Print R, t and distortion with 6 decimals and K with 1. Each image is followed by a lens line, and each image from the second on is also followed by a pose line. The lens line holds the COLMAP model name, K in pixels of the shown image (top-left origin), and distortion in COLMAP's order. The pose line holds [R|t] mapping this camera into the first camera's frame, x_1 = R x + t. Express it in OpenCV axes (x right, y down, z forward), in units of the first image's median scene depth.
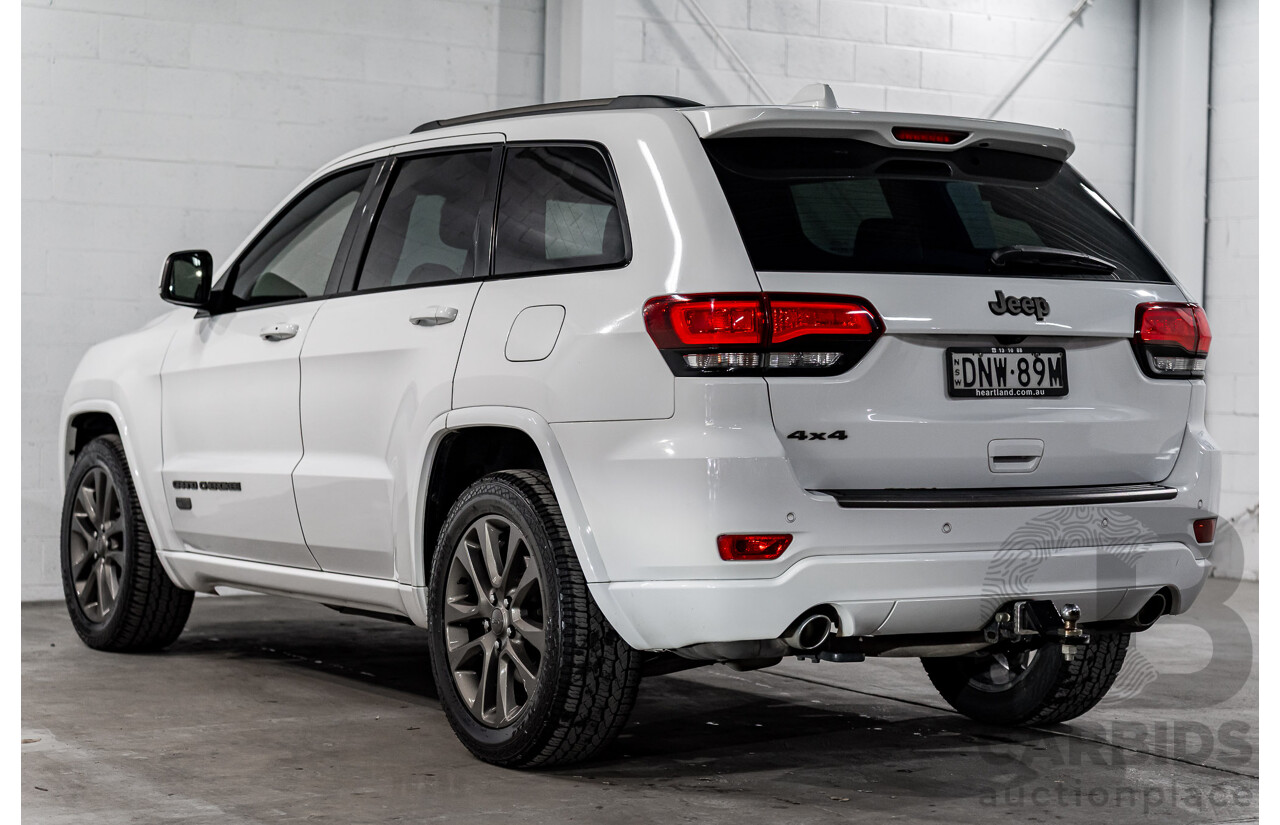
lens RADIAL K [[2618.2, 0, 671.5], [0, 2618.2, 412.6], [0, 0, 1]] dist [0.022179, 0.135527]
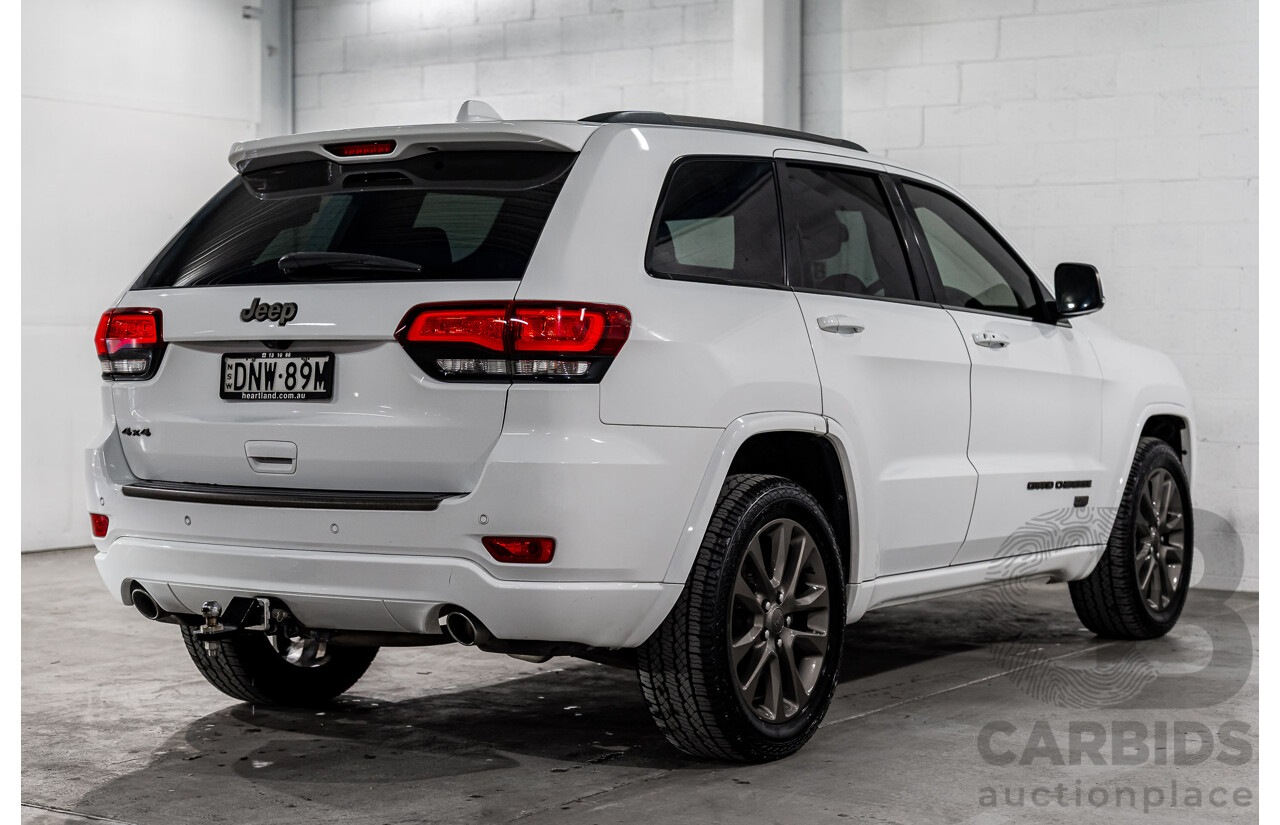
lens RADIAL K [[2184.4, 0, 640.0], [0, 2184.4, 412.5], [0, 0, 1]] dist [0.012969, 0.038809]
pose [[0.408590, 0.013920, -0.912612, 0.970385], [-0.012266, 0.999877, 0.009759, -0.011234], [0.912635, 0.007207, 0.408711, 0.775684]]
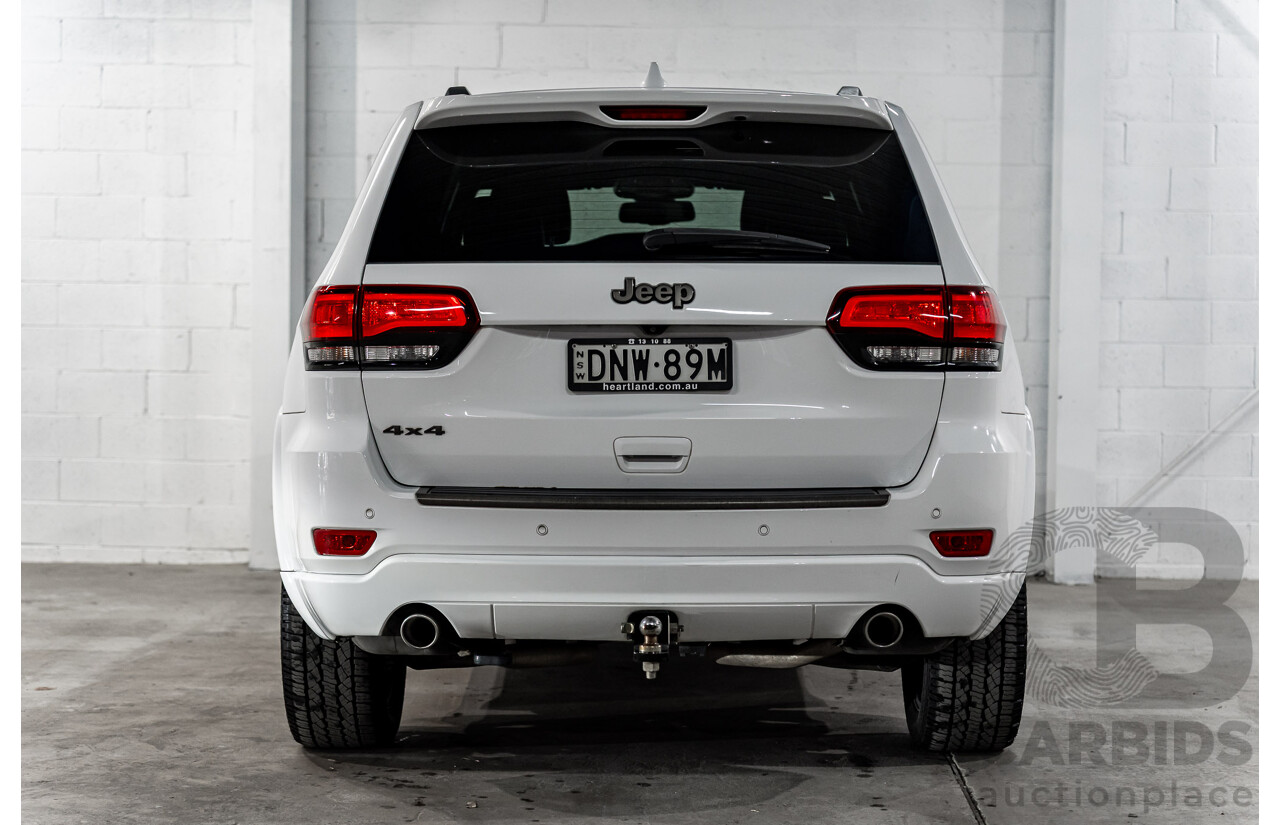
lens RADIAL K [[2474.3, 0, 640.0], [0, 2474.3, 412.5], [0, 0, 1]] dist [0.010857, 0.067665]
pose [[0.839626, 0.010153, -0.543070, 0.599865], [-0.004535, 0.999921, 0.011683, -0.008718], [0.543146, -0.007347, 0.839606, 0.259917]]
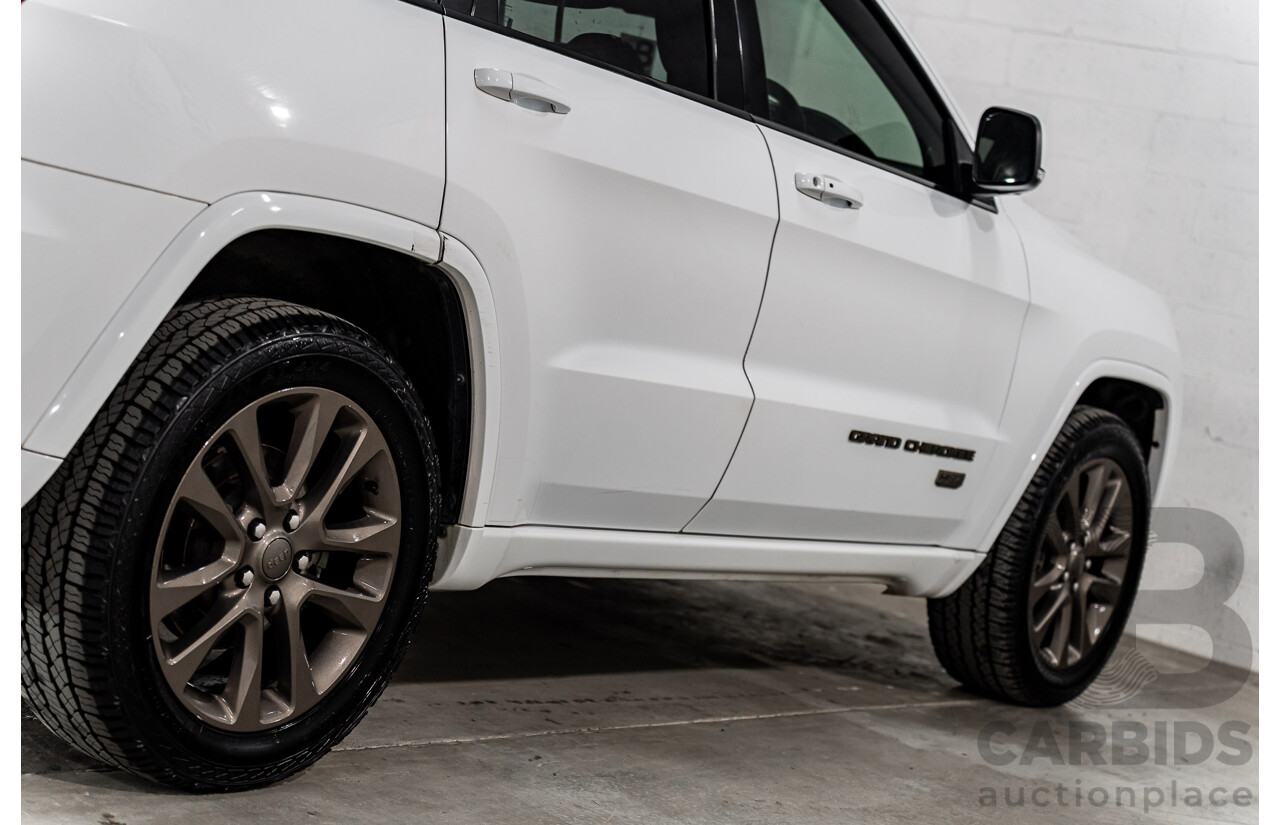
lens RADIAL K [[2474.3, 0, 640.0], [0, 2474.3, 412.5], [0, 0, 1]] dist [0.010857, 0.067665]
pose [[0.362417, 0.133770, -0.922366, 0.743194], [-0.213738, 0.975200, 0.057450, -0.003760], [0.907177, 0.176324, 0.382020, 1.043889]]
